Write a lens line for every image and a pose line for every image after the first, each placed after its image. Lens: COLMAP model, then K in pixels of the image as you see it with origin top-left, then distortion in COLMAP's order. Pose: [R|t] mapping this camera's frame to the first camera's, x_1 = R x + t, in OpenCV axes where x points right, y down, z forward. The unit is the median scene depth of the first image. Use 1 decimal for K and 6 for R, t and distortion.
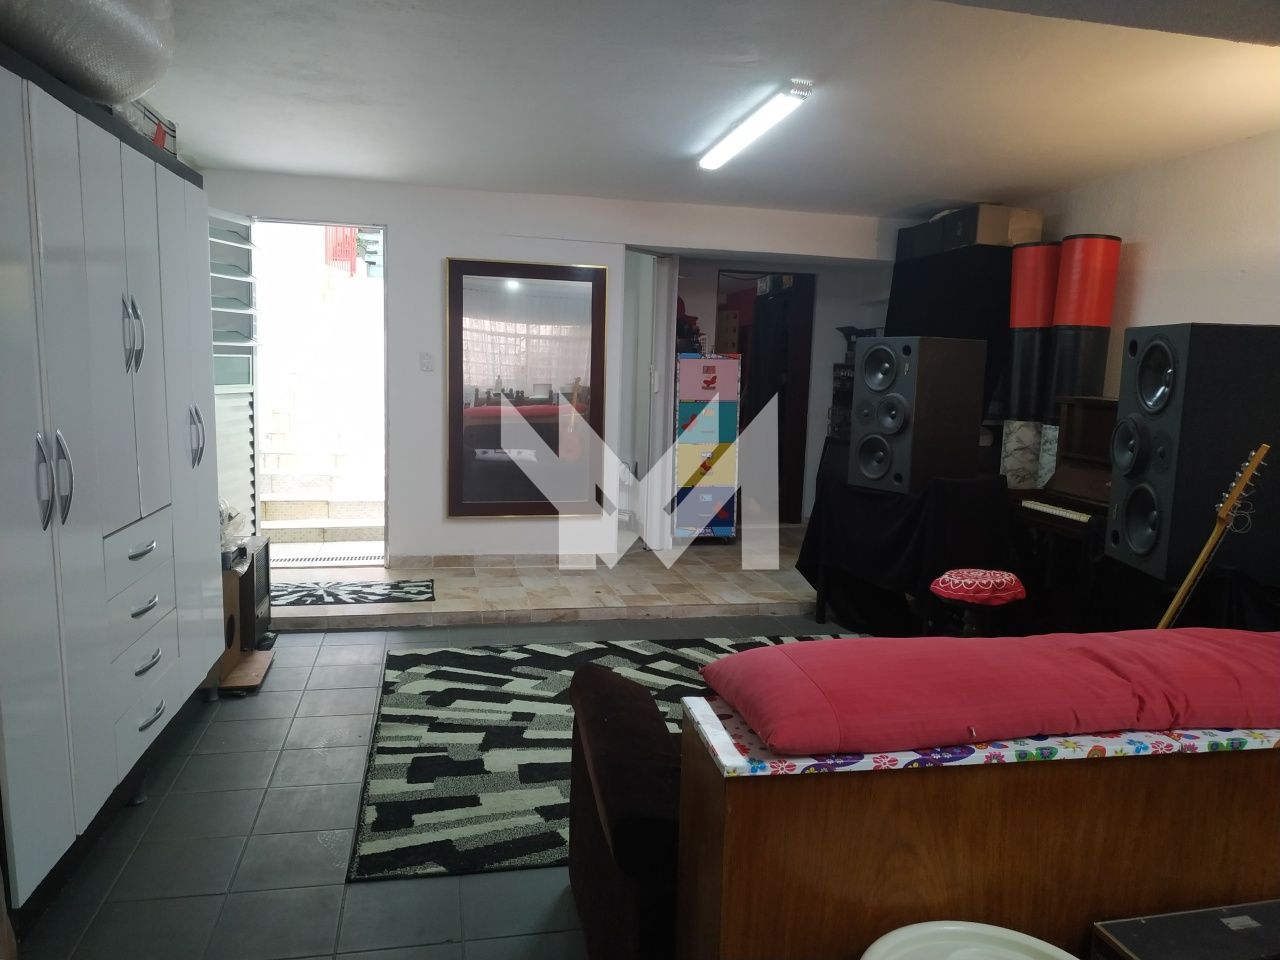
lens RADIAL K [[925.4, 0, 645.2], [0, 925.4, 476.4], [0, 0, 1]] dist [0.041837, -0.065826]
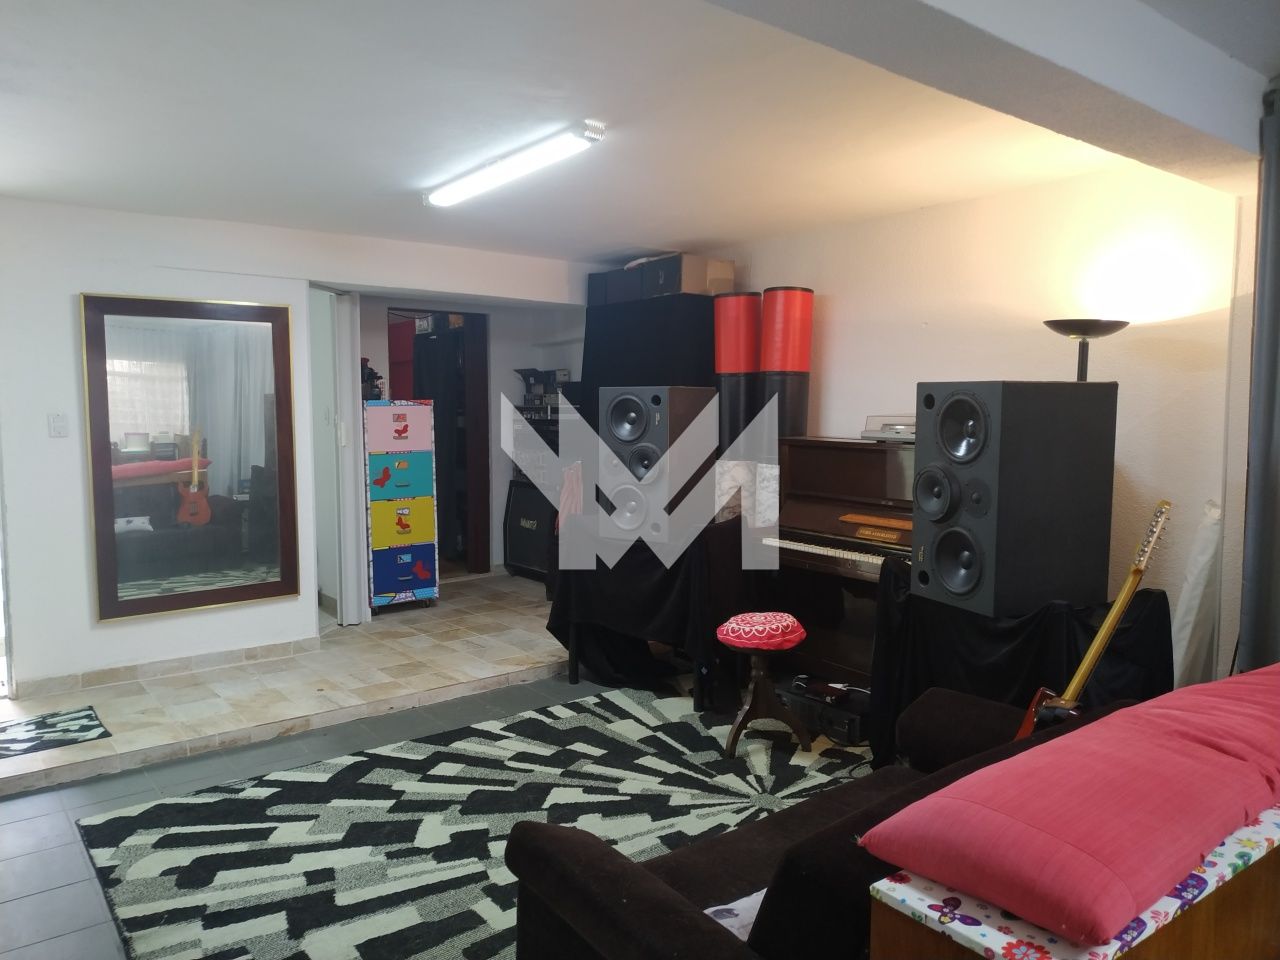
lens RADIAL K [[925.4, 0, 652.1], [0, 925.4, 479.8], [0, 0, 1]] dist [0.041837, -0.065826]
pose [[0.901827, -0.064731, 0.427222, -0.141358], [0.076652, 0.997000, -0.010744, -0.036956], [-0.425244, 0.042436, 0.904083, 0.101337]]
